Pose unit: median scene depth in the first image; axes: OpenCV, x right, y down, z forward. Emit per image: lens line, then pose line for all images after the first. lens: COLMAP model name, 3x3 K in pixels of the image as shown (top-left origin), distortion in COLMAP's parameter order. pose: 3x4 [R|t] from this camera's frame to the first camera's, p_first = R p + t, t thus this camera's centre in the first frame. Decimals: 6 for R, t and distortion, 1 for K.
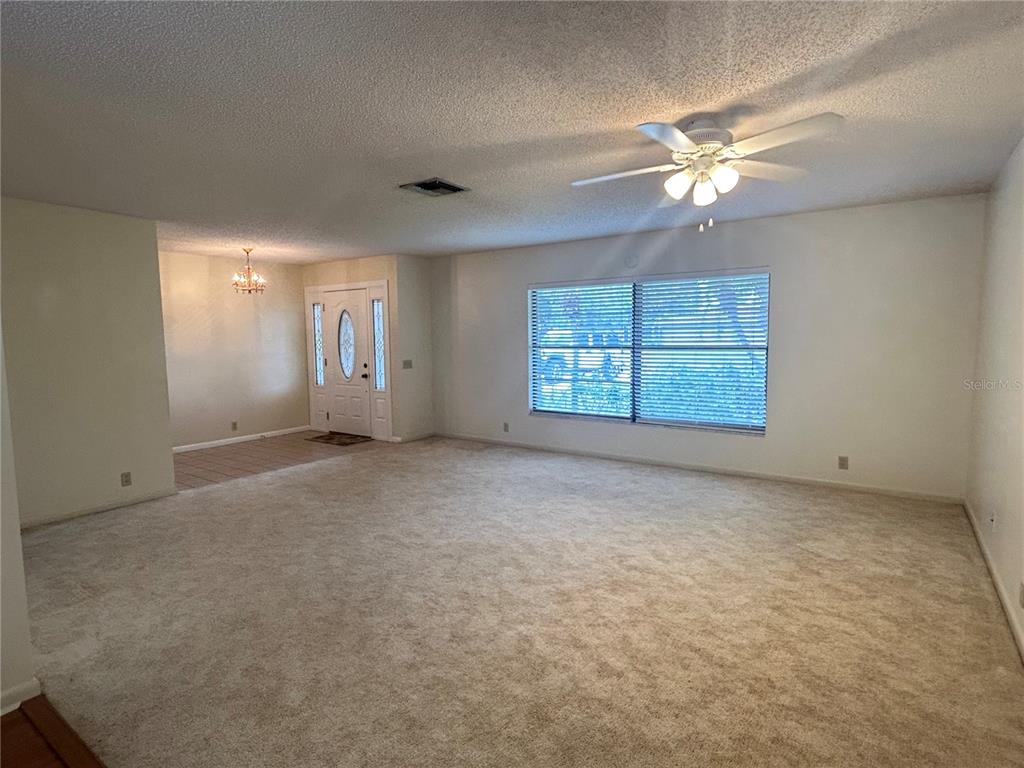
lens RADIAL K [[540.4, 0, 513.6], [0, 540.4, 381.3], [0, 0, 1]] dist [0.001314, 0.000041]
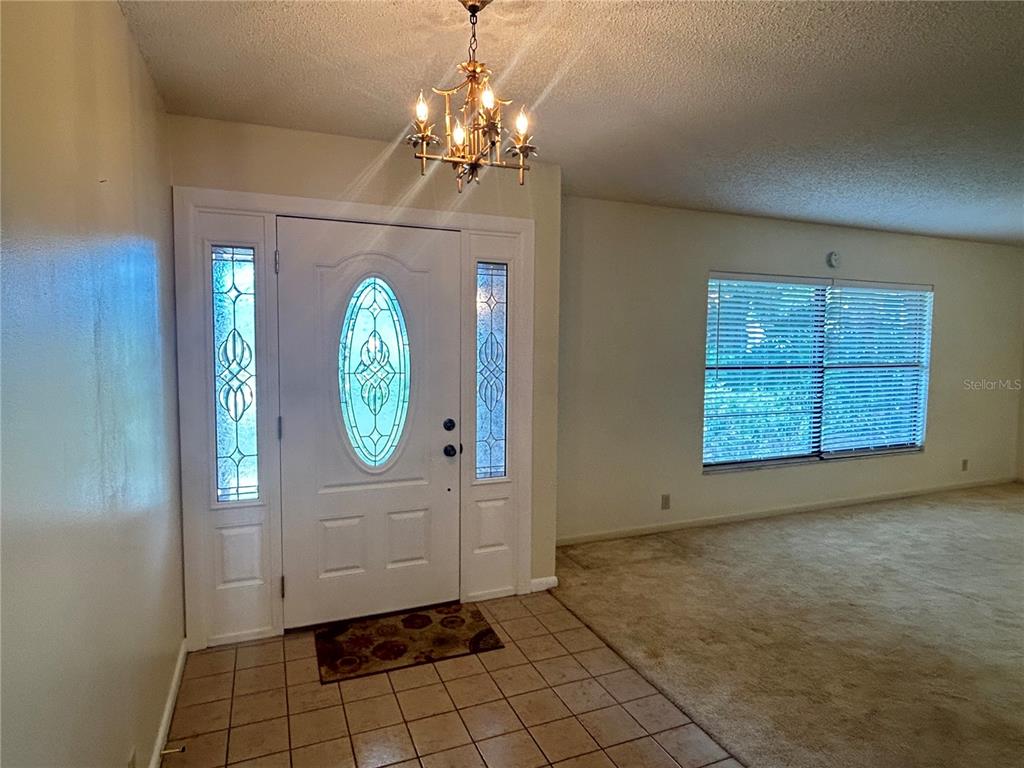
lens RADIAL K [[601.8, 0, 513.4], [0, 601.8, 386.9], [0, 0, 1]] dist [-0.005209, -0.000756]
pose [[0.532684, -0.047352, 0.844988, -0.677611], [0.062725, 0.997896, 0.016378, -0.066158], [-0.843986, 0.044277, 0.534534, 0.791229]]
